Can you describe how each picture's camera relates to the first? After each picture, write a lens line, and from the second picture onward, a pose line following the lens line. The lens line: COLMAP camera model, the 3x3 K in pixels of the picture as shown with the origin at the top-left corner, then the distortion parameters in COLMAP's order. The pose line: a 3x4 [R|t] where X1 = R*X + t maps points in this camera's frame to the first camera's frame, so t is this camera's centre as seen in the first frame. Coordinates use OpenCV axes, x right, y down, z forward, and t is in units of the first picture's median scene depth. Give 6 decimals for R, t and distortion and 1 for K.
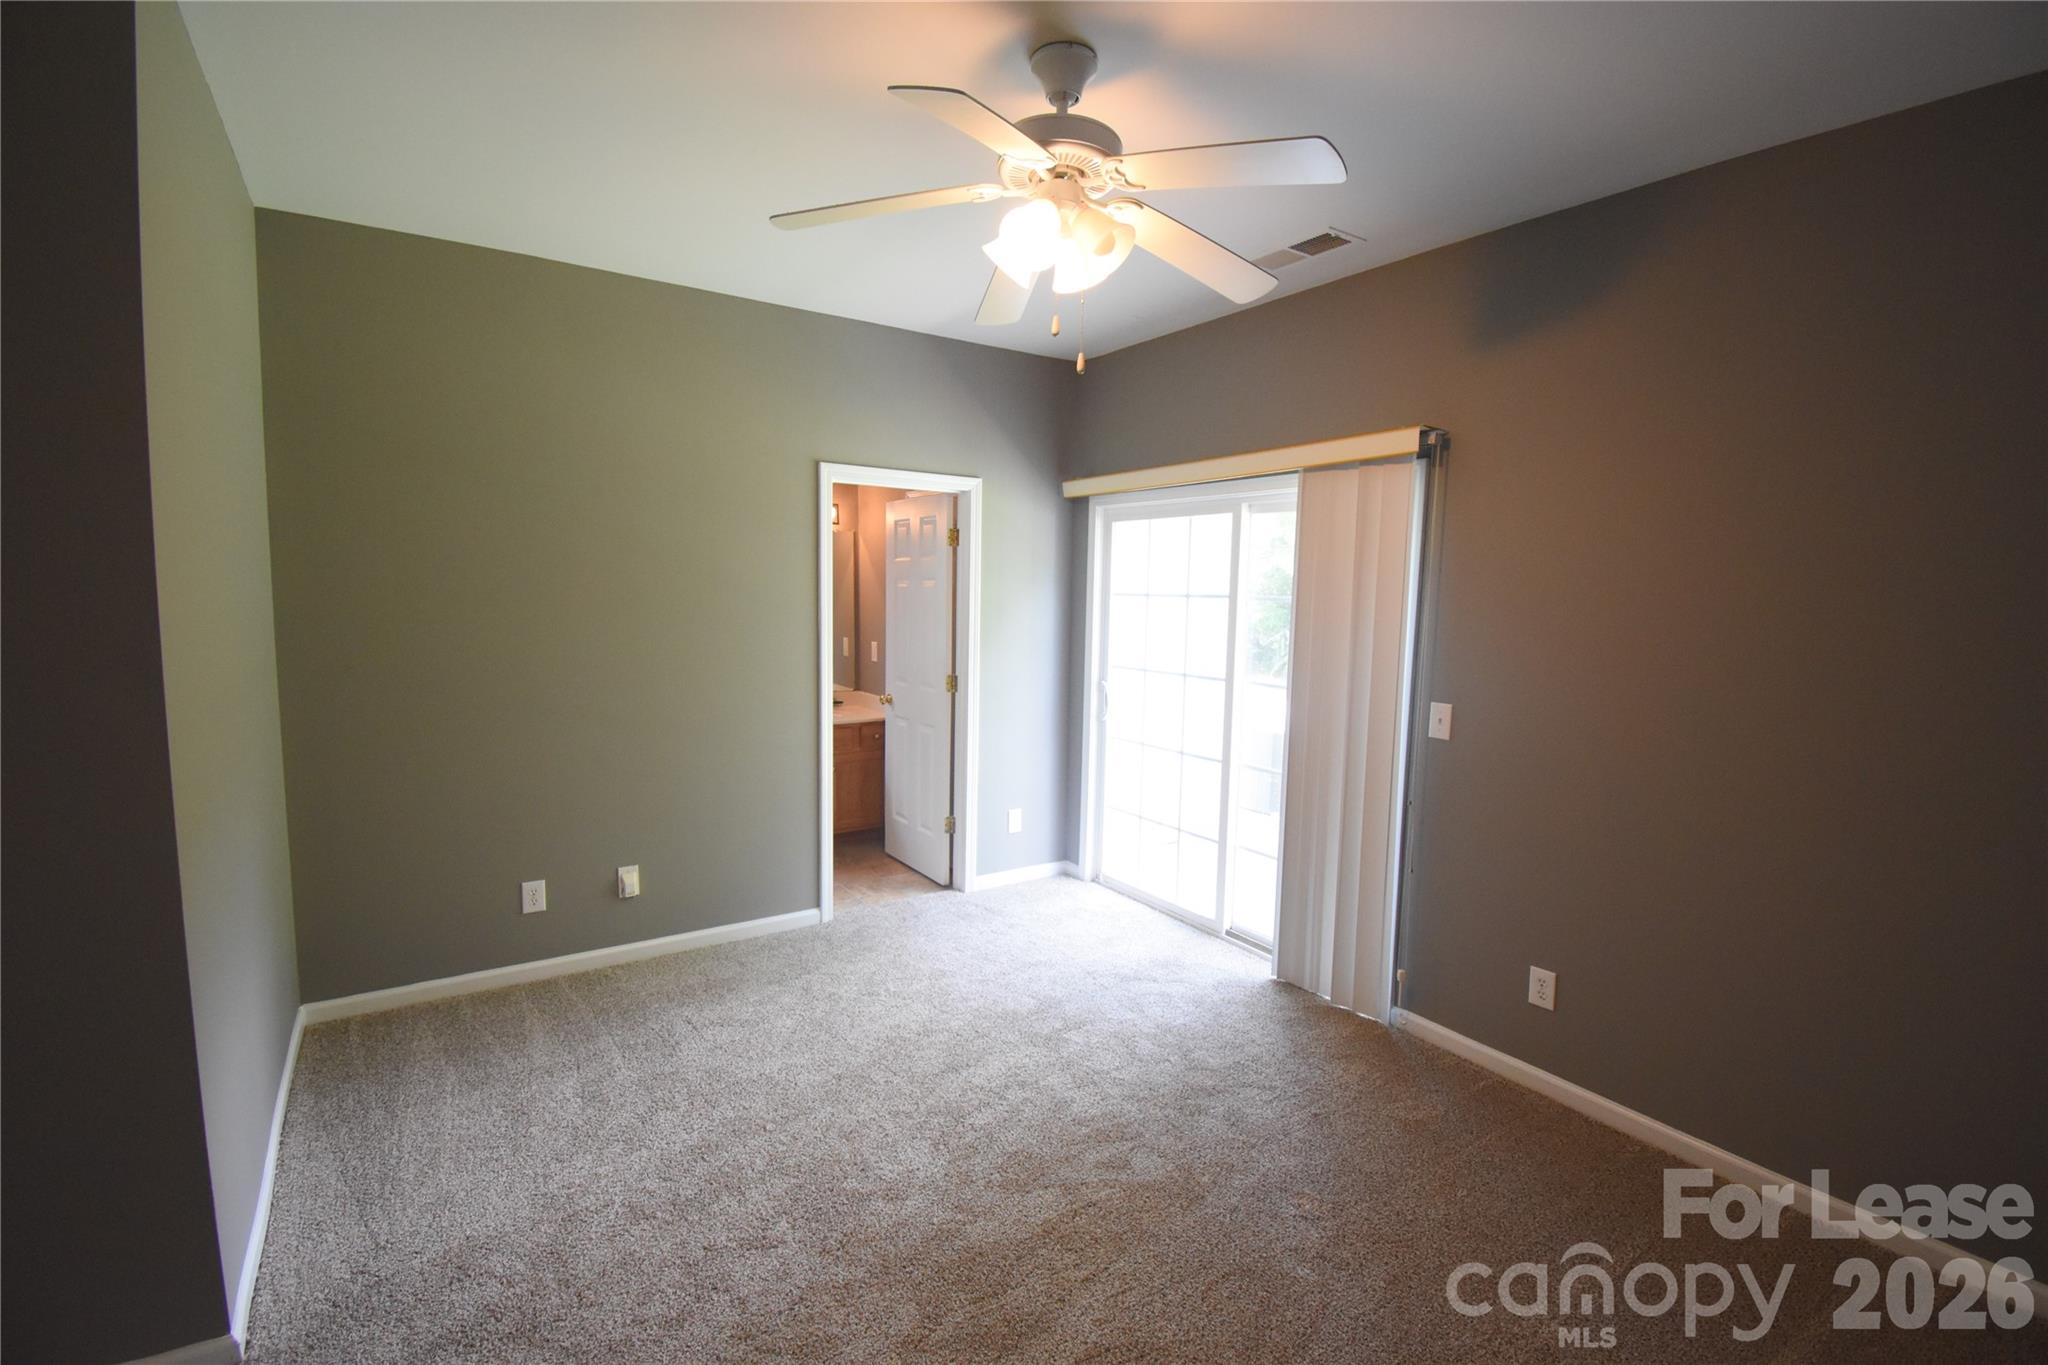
lens RADIAL K [[903.9, 0, 1024.0], [0, 903.9, 682.5], [0, 0, 1]] dist [0.026197, -0.027760]
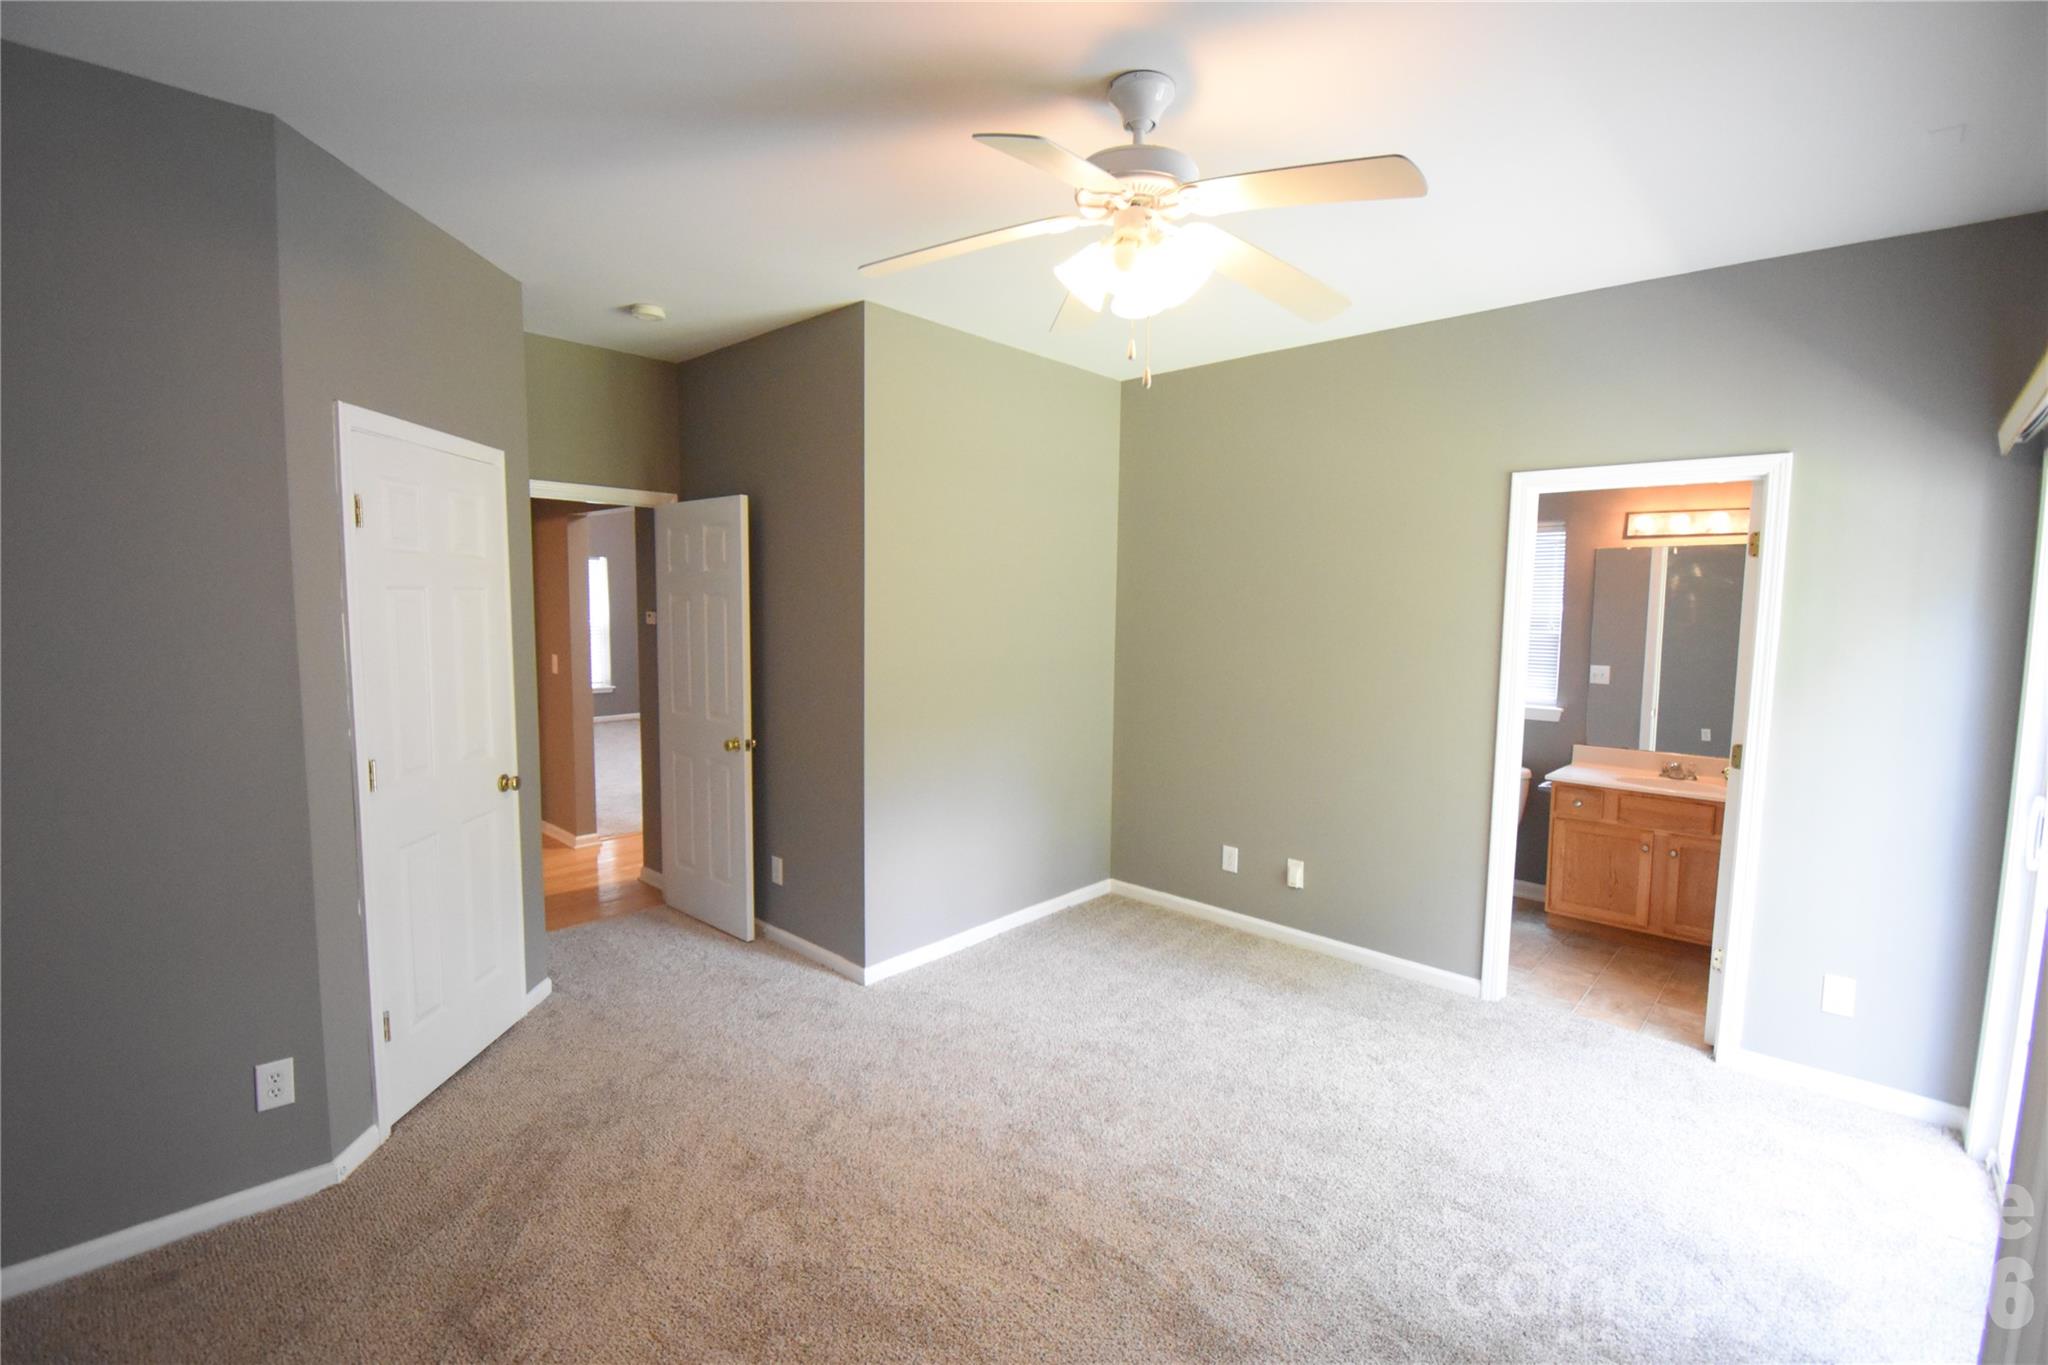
lens RADIAL K [[903.9, 0, 1024.0], [0, 903.9, 682.5], [0, 0, 1]] dist [0.026197, -0.027760]
pose [[0.231931, 0.071059, -0.970133, 0.639757], [-0.112280, 0.992618, 0.045863, -0.035869], [0.966231, 0.098290, 0.238197, 0.426030]]
